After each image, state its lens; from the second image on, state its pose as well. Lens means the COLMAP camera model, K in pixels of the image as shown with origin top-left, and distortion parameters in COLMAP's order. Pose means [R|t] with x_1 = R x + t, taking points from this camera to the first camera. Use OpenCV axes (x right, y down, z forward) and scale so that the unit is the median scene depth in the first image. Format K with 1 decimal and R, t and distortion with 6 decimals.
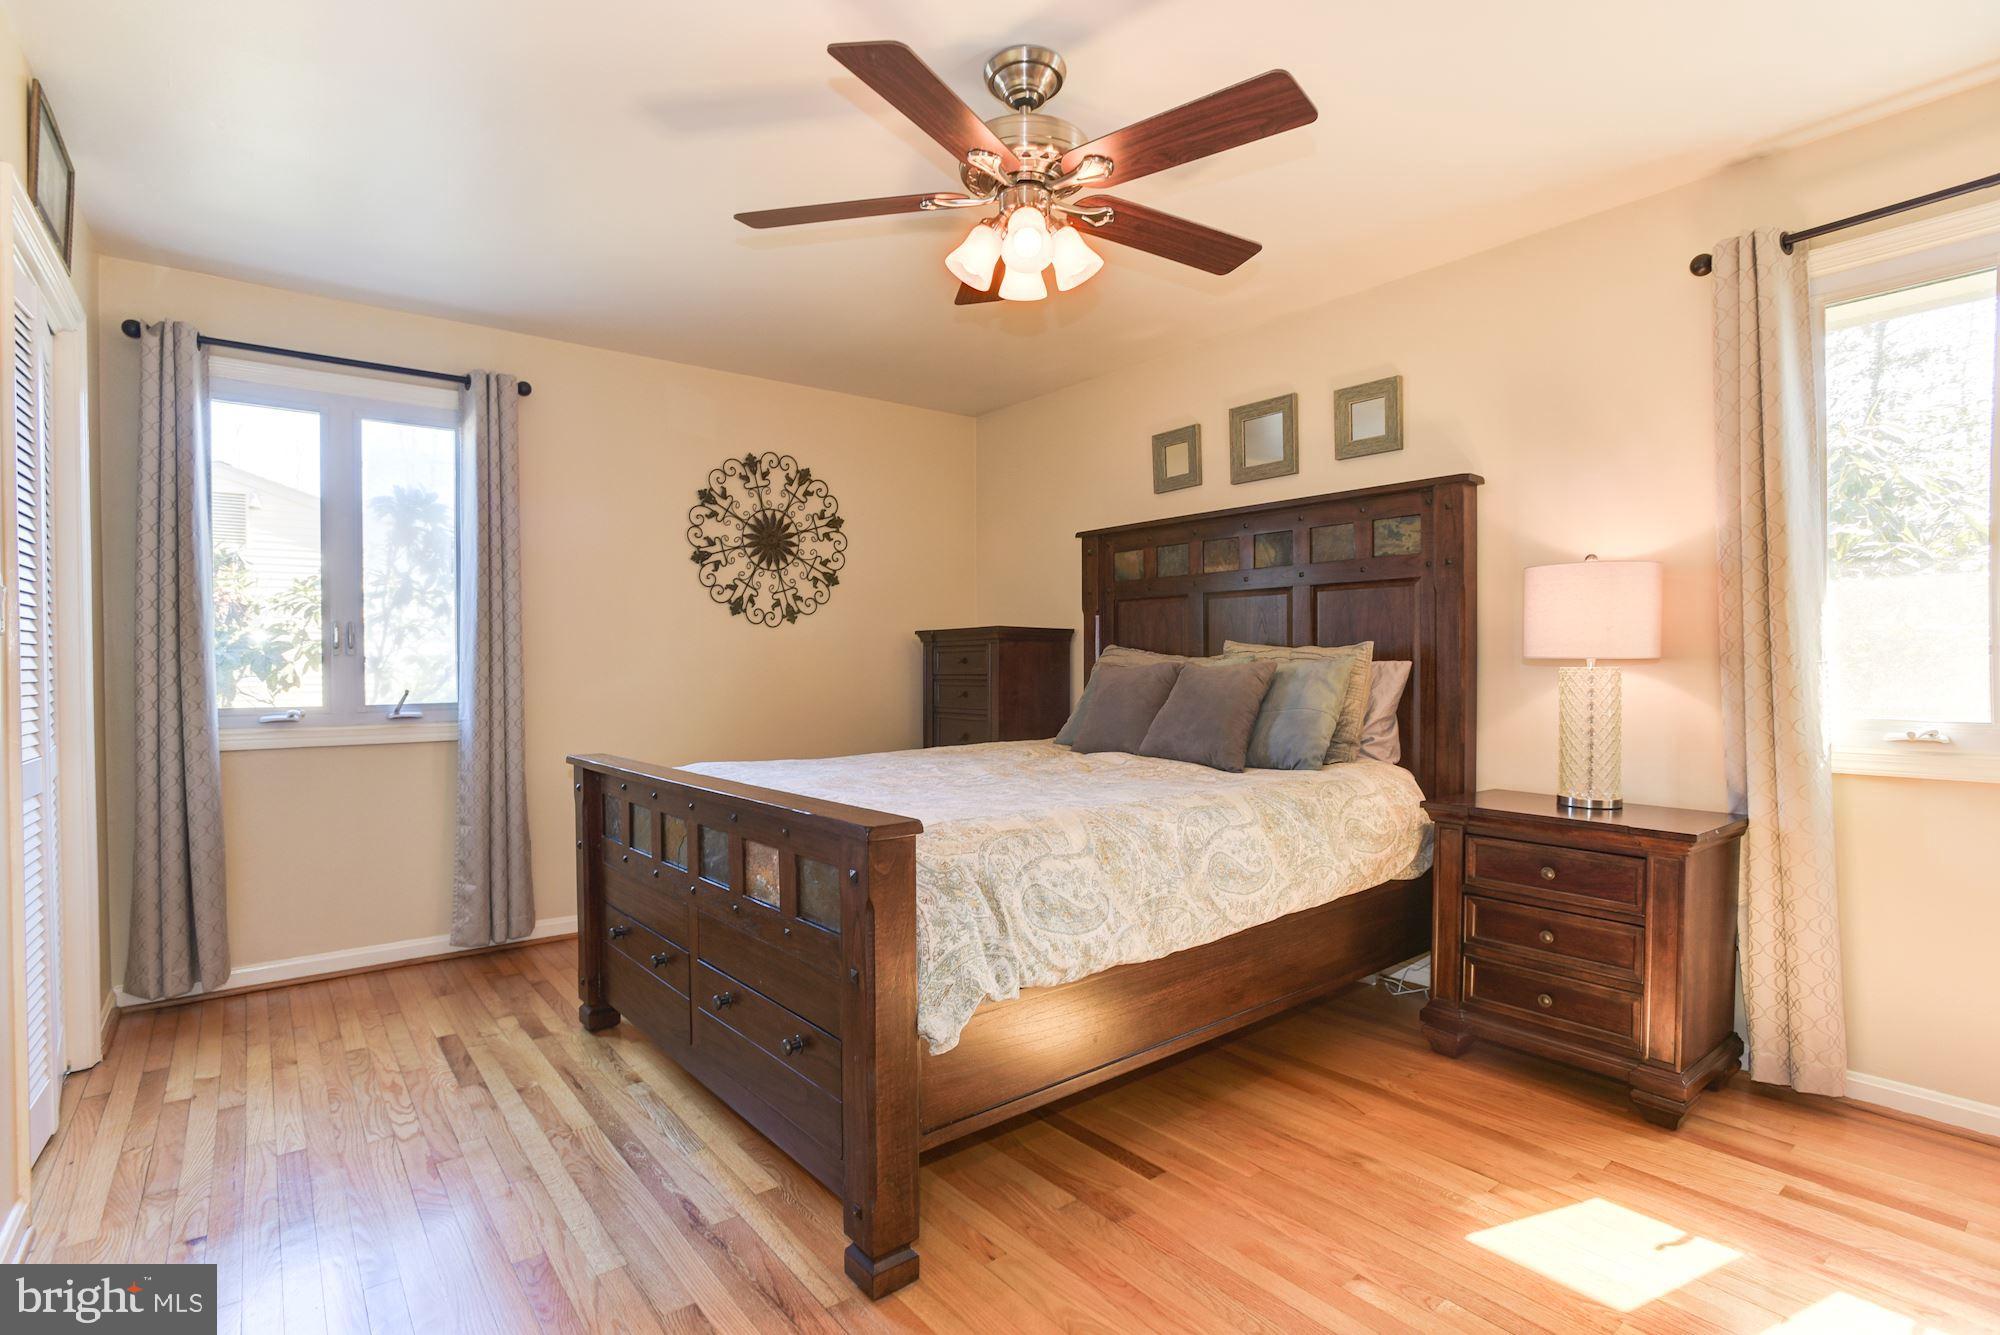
lens RADIAL K [[959.2, 0, 998.1], [0, 959.2, 660.9], [0, 0, 1]] dist [-0.030291, 0.010073]
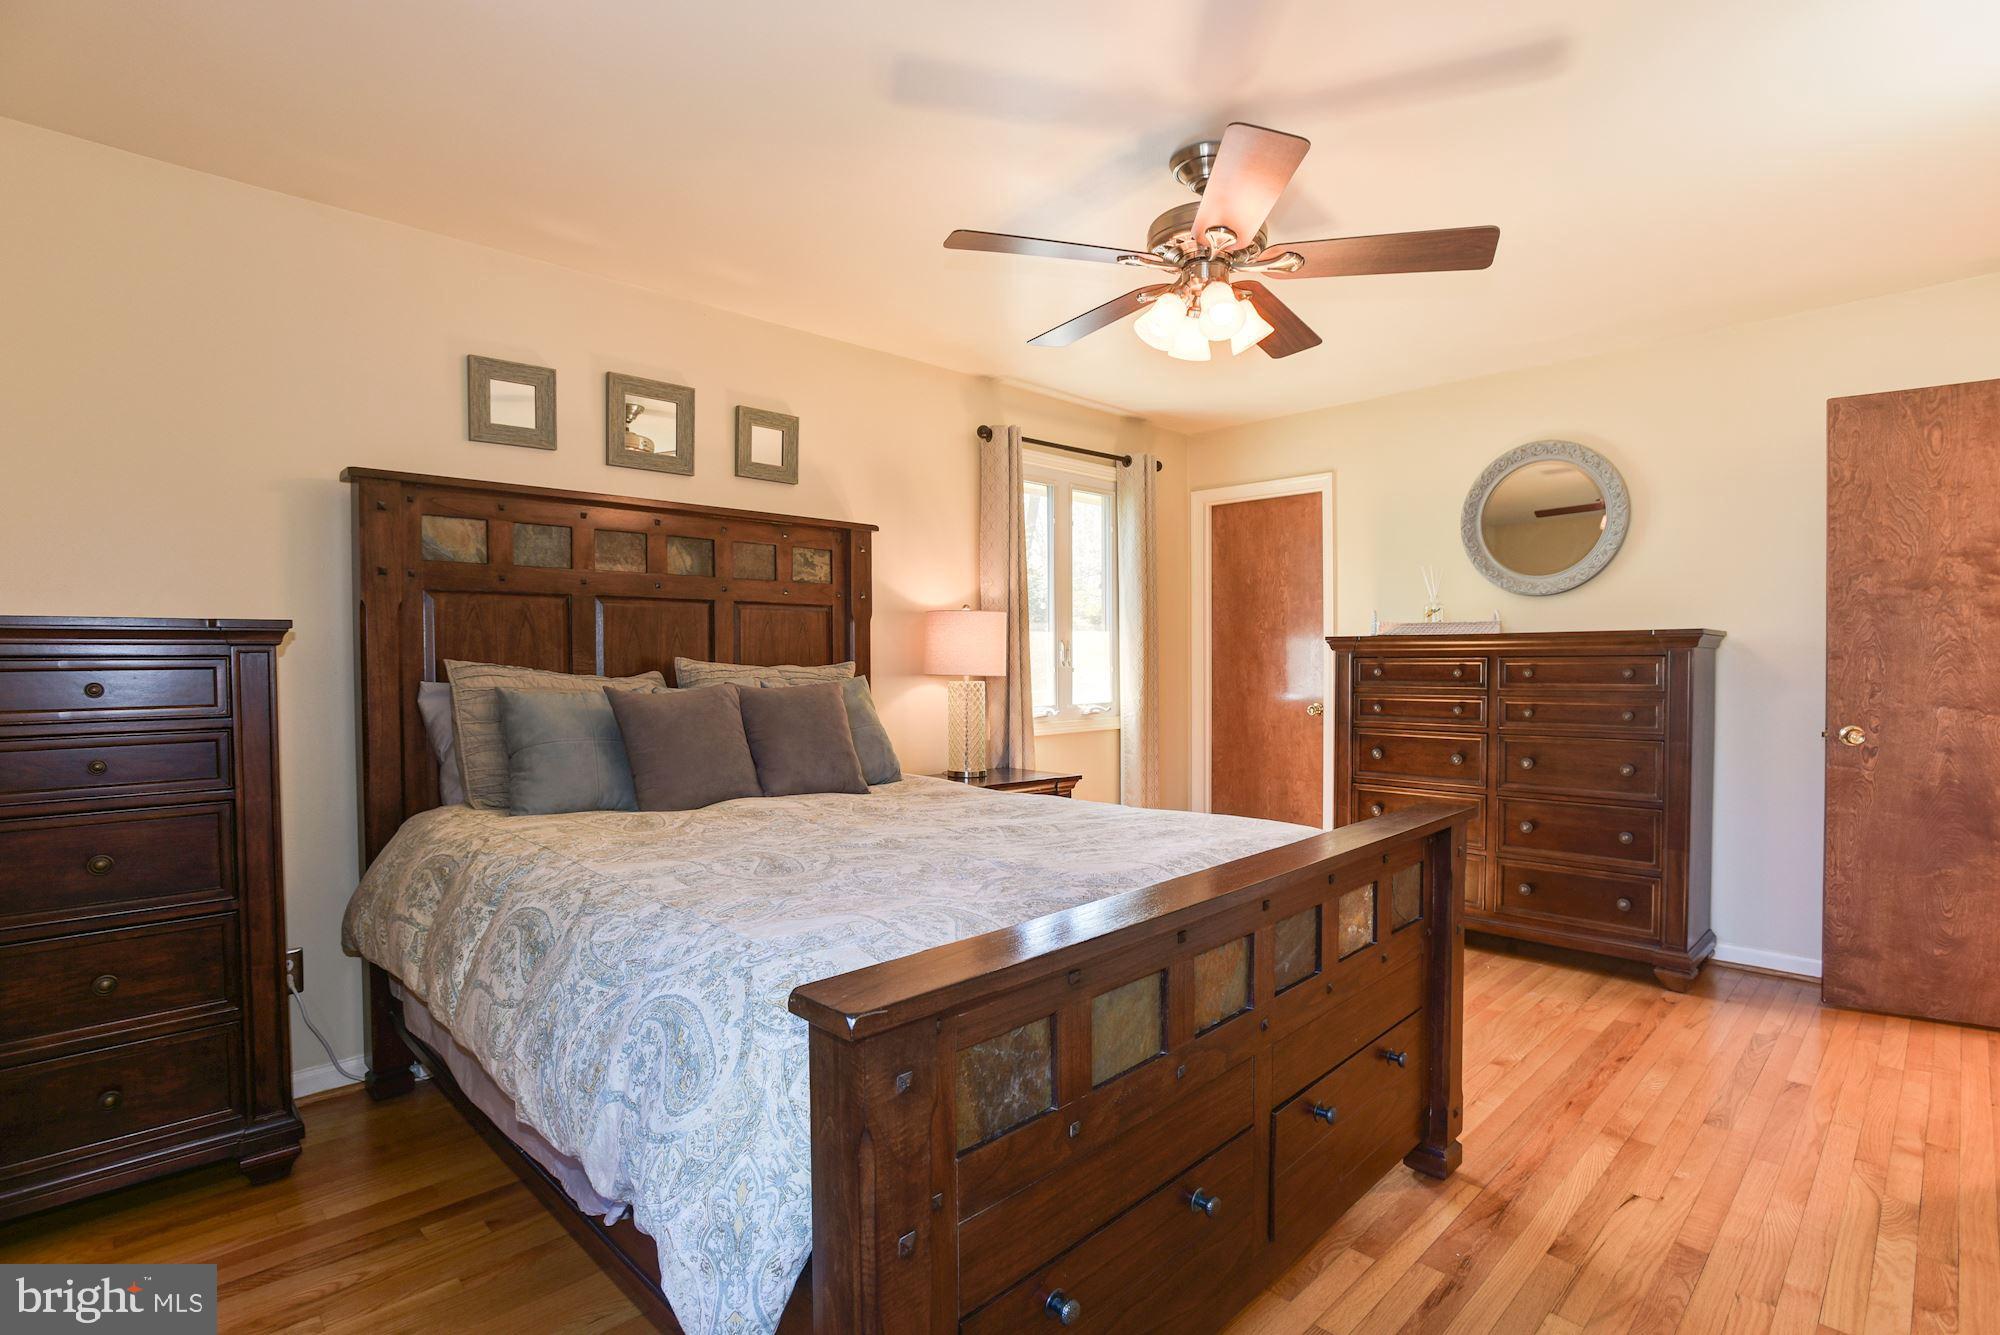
lens RADIAL K [[959.2, 0, 999.1], [0, 959.2, 671.5], [0, 0, 1]] dist [-0.030291, 0.010073]
pose [[-0.090843, 0.006107, 0.995846, -0.651634], [0.017637, 0.999834, -0.004523, 0.000197], [-0.995709, 0.017153, -0.090936, 0.828400]]
